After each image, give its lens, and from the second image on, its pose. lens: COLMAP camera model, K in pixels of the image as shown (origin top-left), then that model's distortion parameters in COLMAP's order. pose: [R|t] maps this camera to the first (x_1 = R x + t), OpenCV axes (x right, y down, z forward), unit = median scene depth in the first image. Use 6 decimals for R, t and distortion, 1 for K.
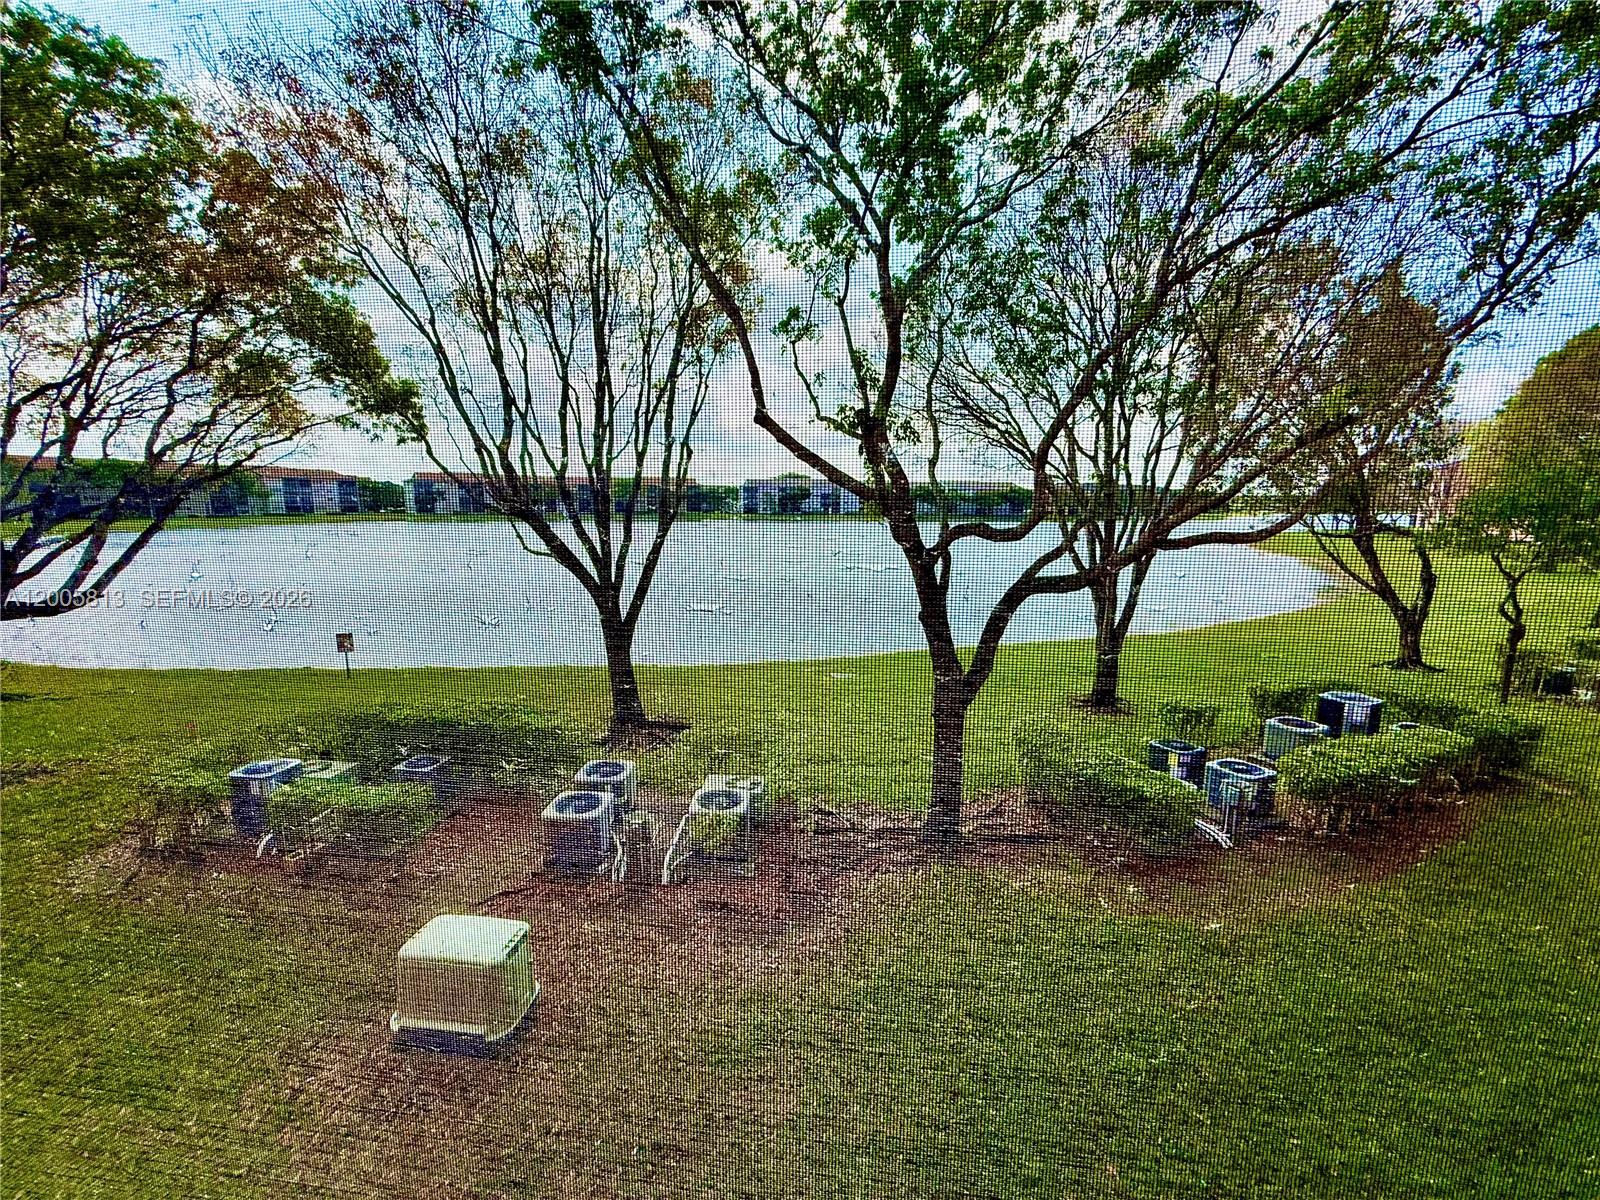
lens RADIAL K [[637.8, 0, 801.9], [0, 637.8, 602.2], [0, 0, 1]] dist [-0.003328, -0.000138]
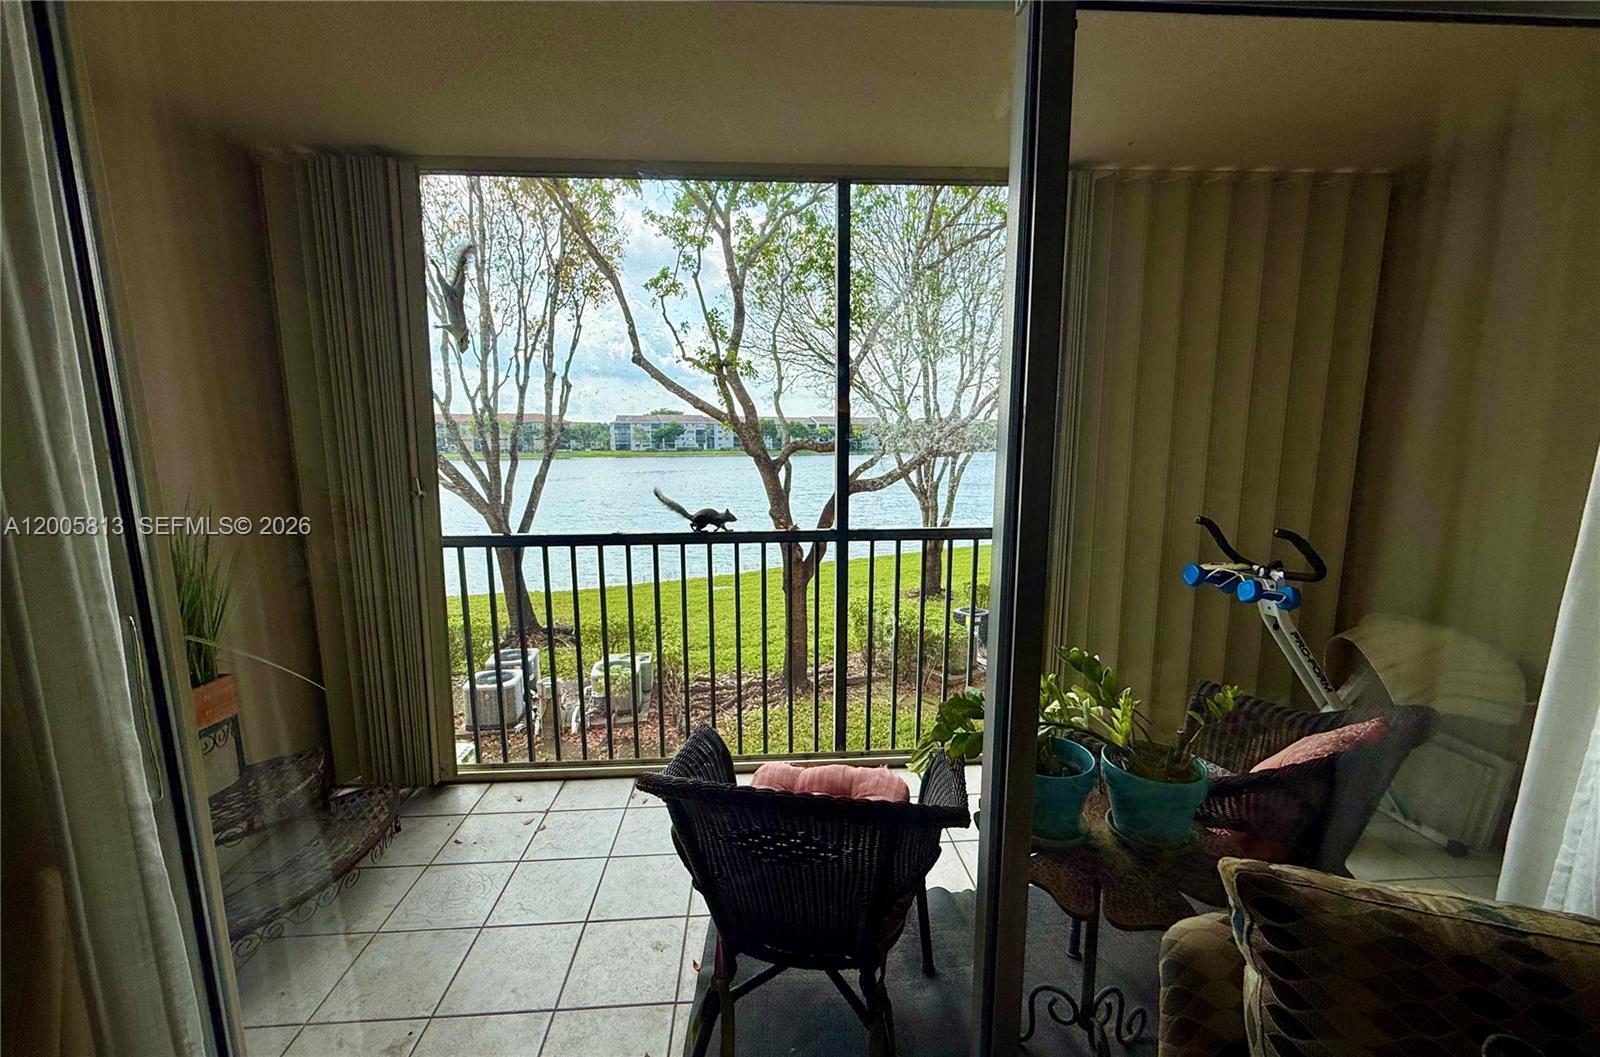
lens RADIAL K [[645.5, 0, 801.3], [0, 645.5, 537.3], [0, 0, 1]] dist [-0.001988, -0.000031]
pose [[0.982089, -0.041341, 0.183825, 0.003085], [0.042175, 0.999110, -0.000627, 0.053855], [-0.183636, 0.008368, 0.982959, -0.211890]]
